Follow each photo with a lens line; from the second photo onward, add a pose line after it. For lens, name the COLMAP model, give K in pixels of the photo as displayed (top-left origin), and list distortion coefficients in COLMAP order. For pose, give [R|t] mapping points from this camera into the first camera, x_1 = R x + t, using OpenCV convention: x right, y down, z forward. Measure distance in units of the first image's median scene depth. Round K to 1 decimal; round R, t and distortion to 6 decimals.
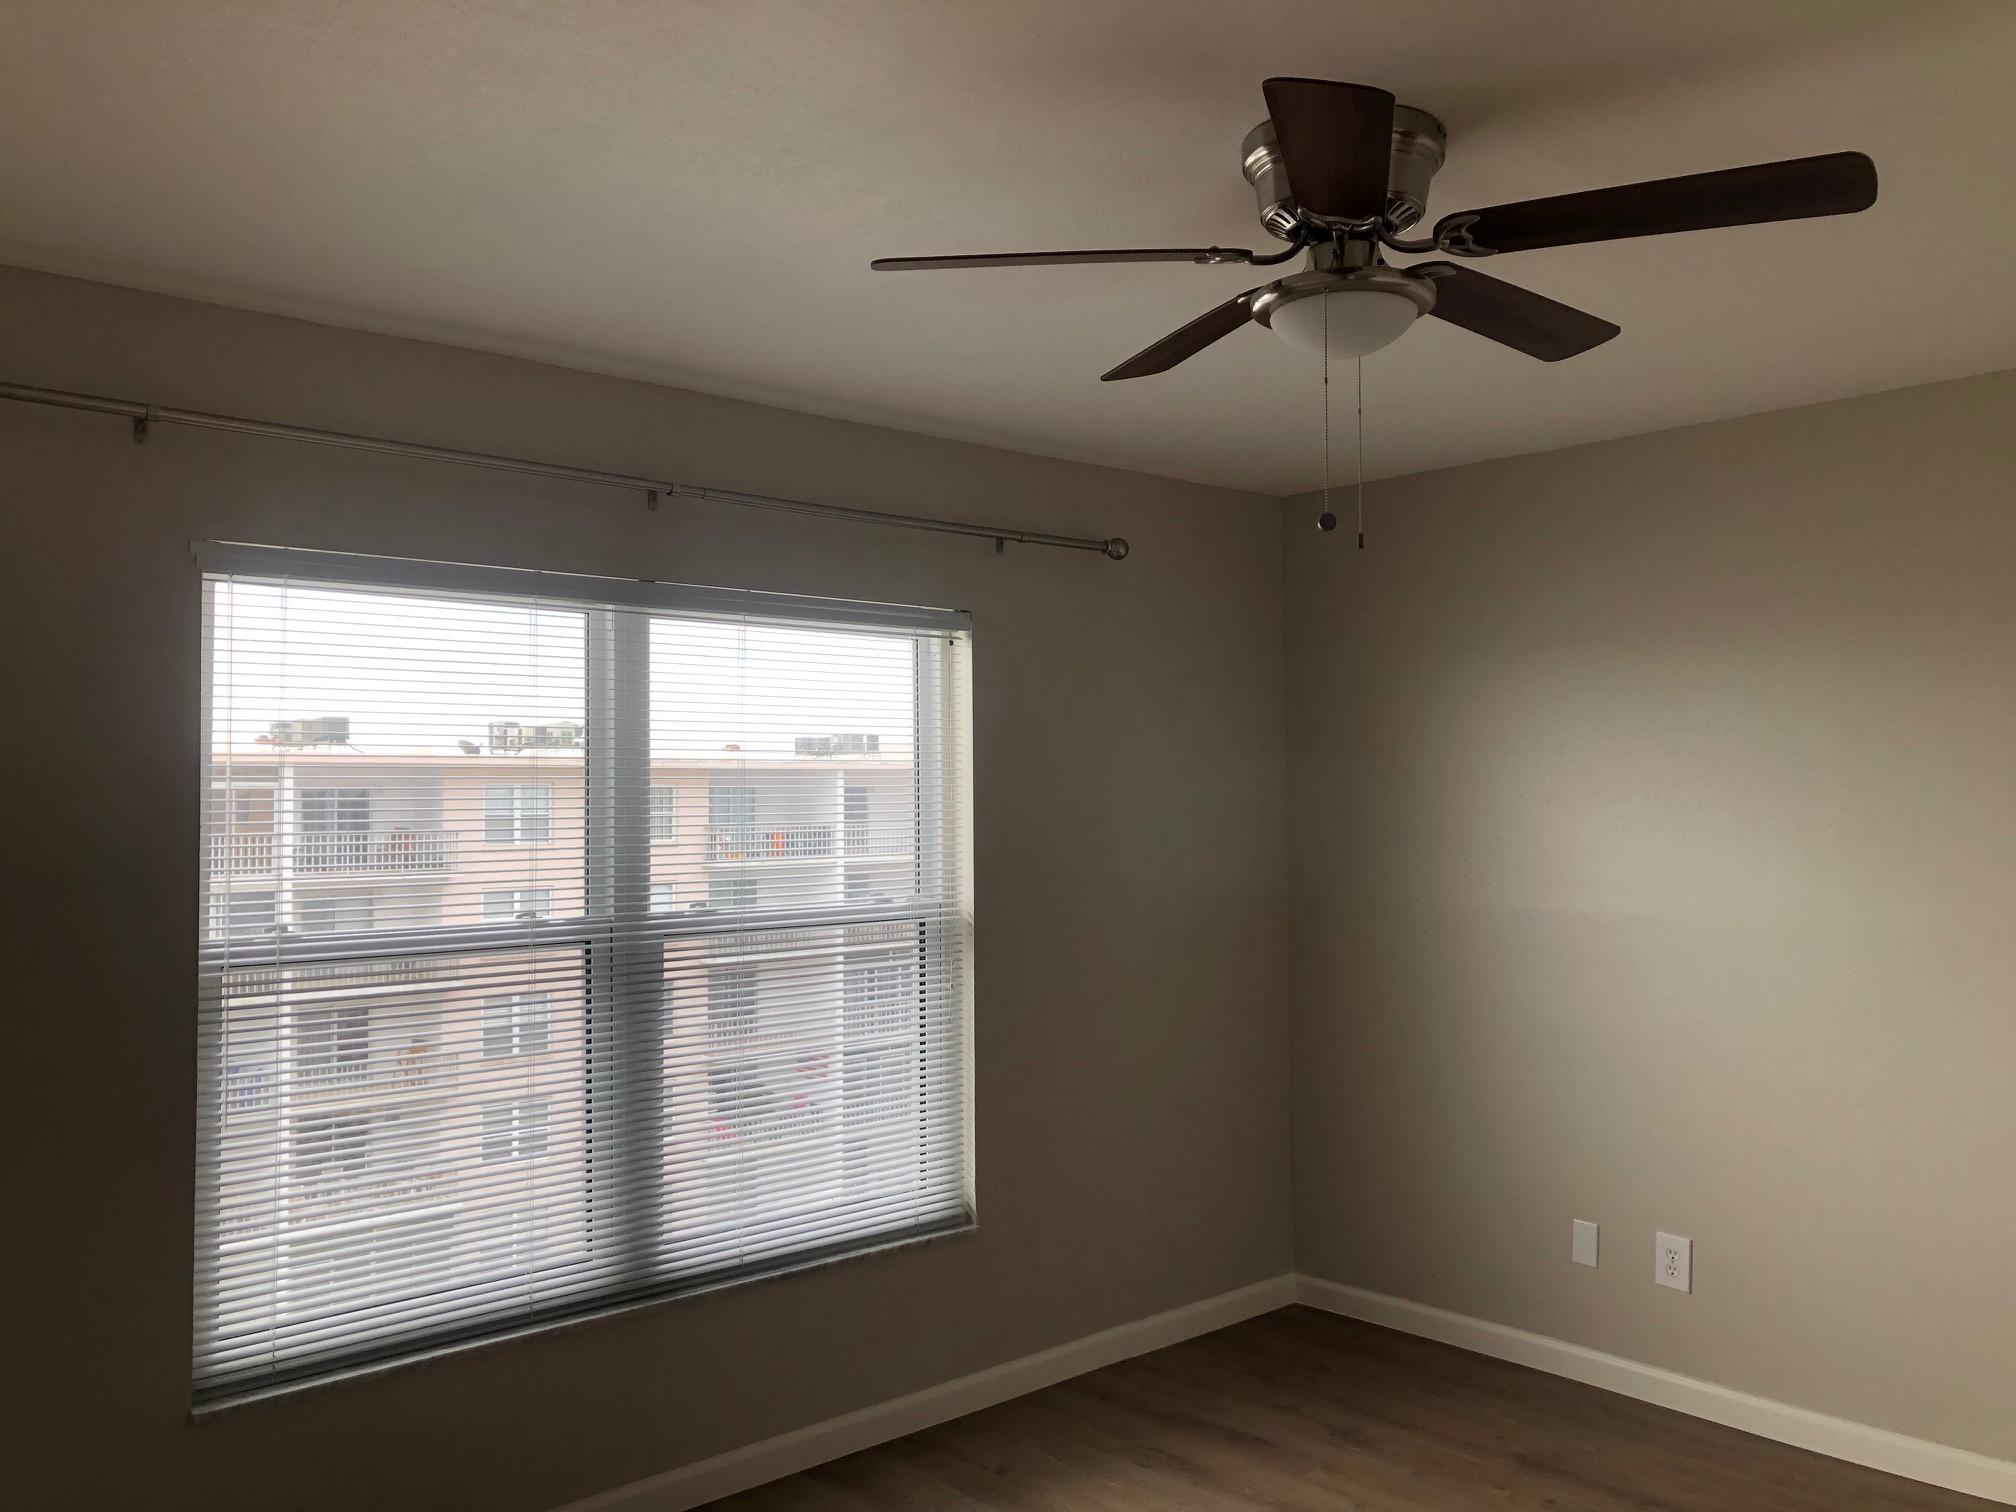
lens RADIAL K [[1659.2, 0, 1008.0], [0, 1659.2, 756.0], [0, 0, 1]] dist [0.044588, -0.064077]
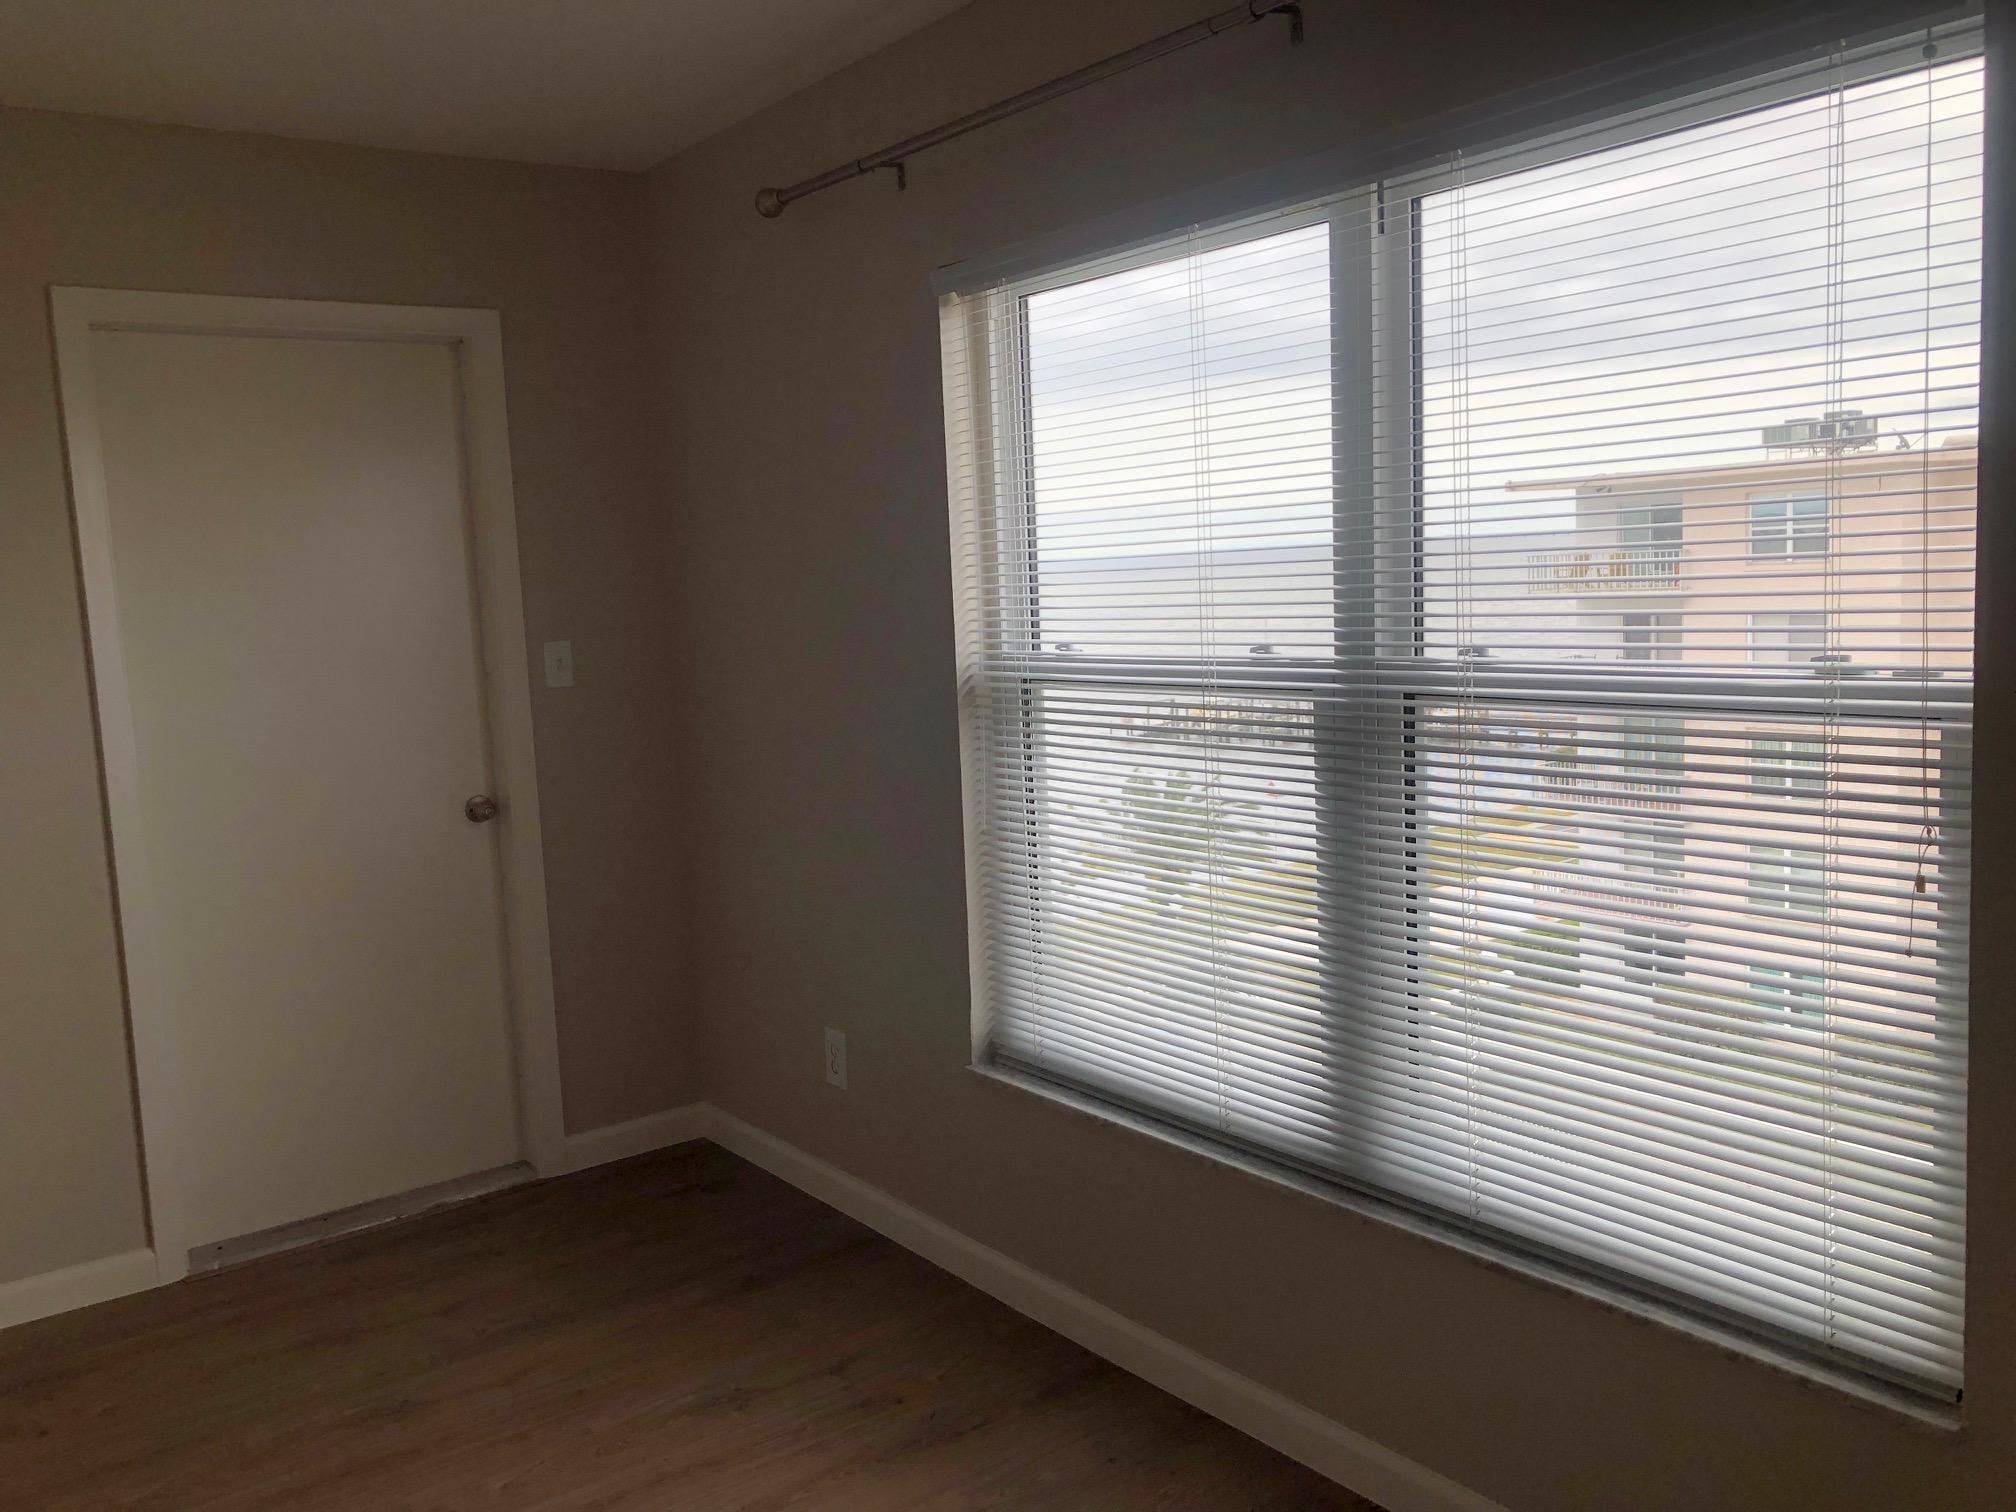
lens RADIAL K [[1659.2, 0, 1008.0], [0, 1659.2, 756.0], [0, 0, 1]] dist [0.044588, -0.064077]
pose [[-0.090149, 0.119381, -0.988747, 0.463420], [0.066842, 0.991276, 0.113592, 0.045621], [0.993683, -0.055849, -0.097342, 0.894278]]
